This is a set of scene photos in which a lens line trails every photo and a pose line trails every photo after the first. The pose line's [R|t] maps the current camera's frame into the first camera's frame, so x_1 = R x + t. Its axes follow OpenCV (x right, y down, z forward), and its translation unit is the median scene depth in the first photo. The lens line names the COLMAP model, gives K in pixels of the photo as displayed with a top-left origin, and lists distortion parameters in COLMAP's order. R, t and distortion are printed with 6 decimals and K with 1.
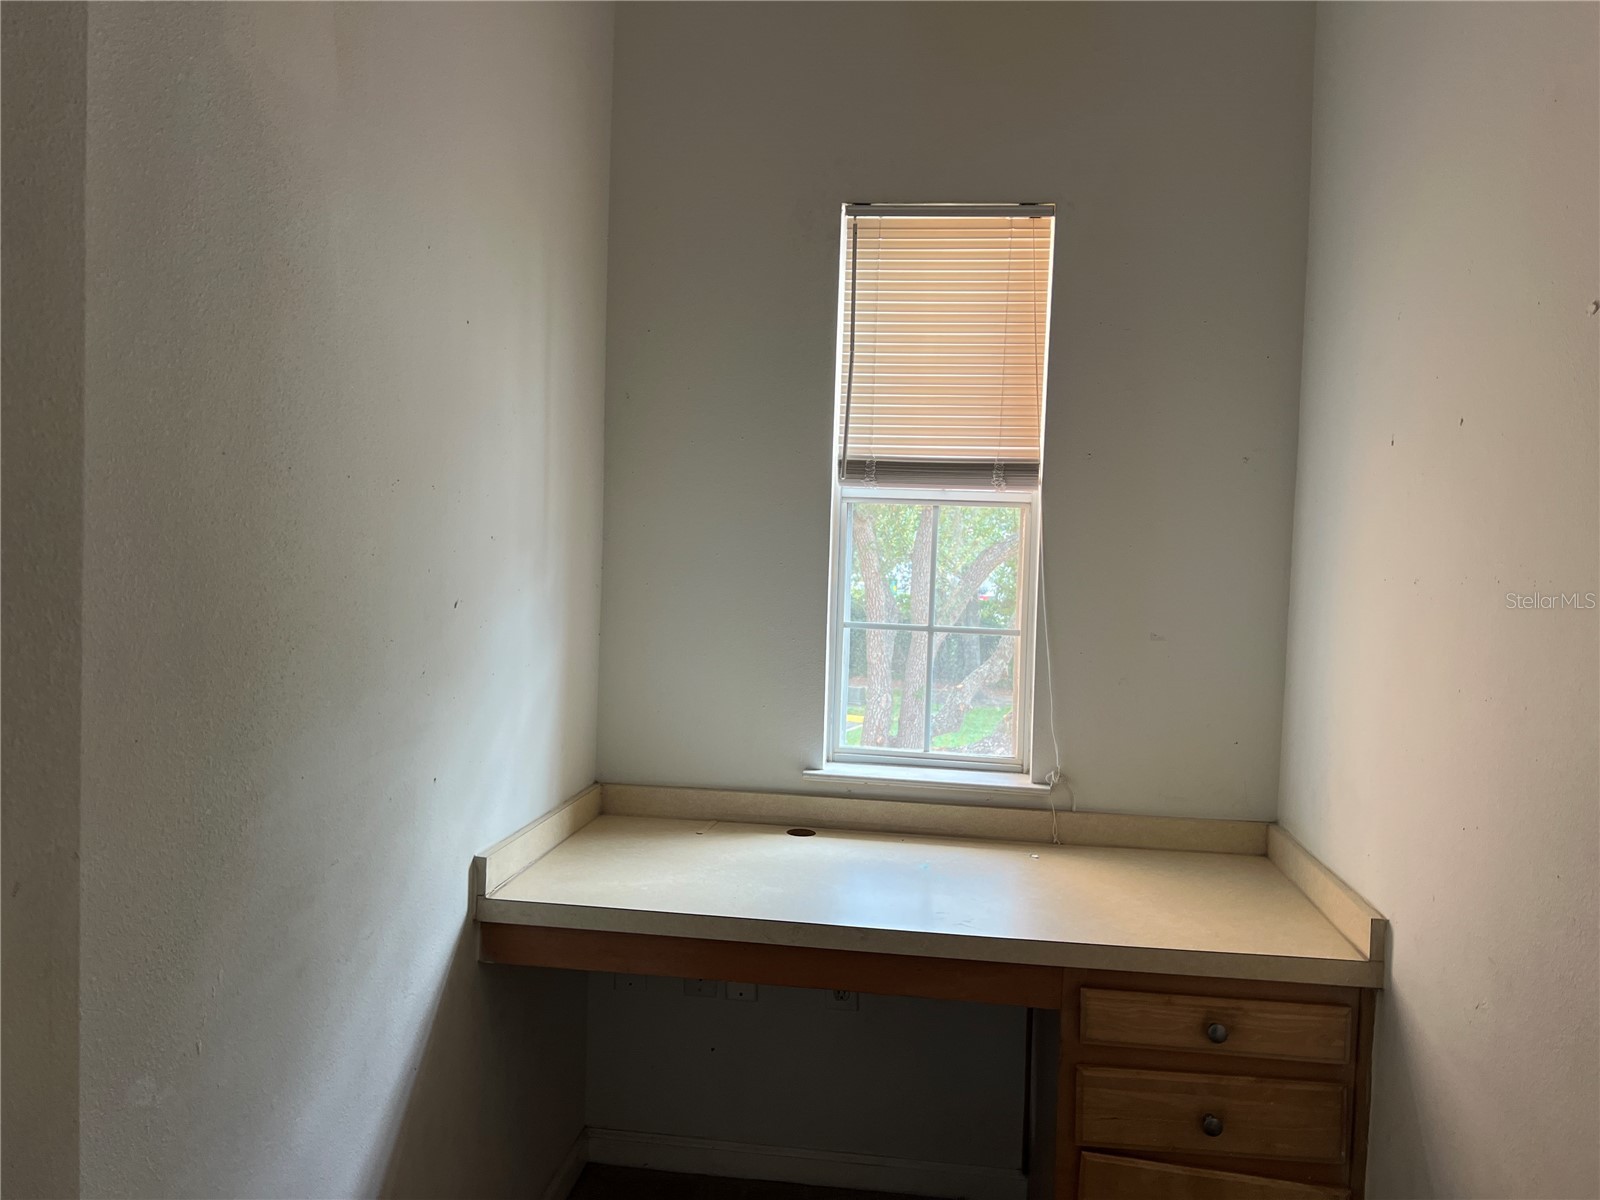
lens RADIAL K [[1197.6, 0, 799.3], [0, 1197.6, 601.0], [0, 0, 1]] dist [-0.010845, -0.008583]
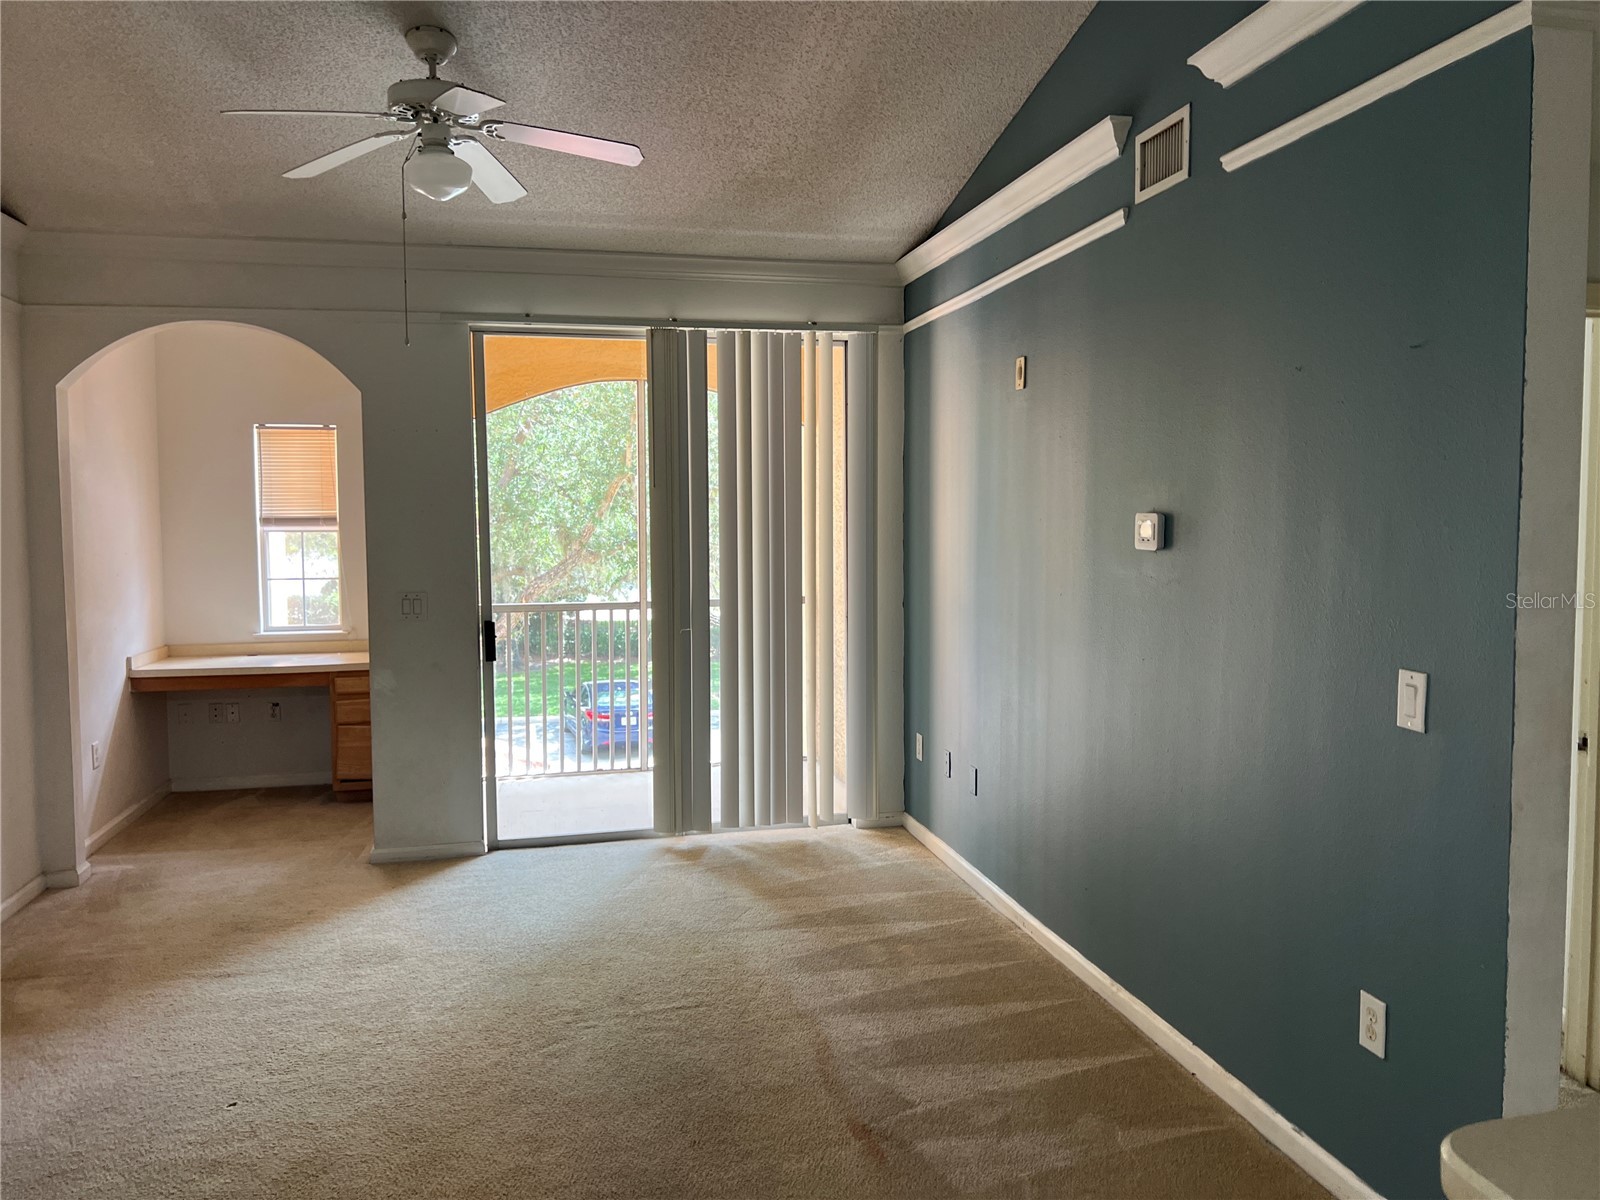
lens RADIAL K [[1197.6, 0, 804.2], [0, 1197.6, 591.4], [0, 0, 1]] dist [-0.010845, -0.008583]
pose [[0.933872, -0.055435, 0.353284, 0.223739], [0.054119, 0.998442, 0.013611, 0.079875], [-0.353488, 0.006409, 0.935417, -1.991354]]
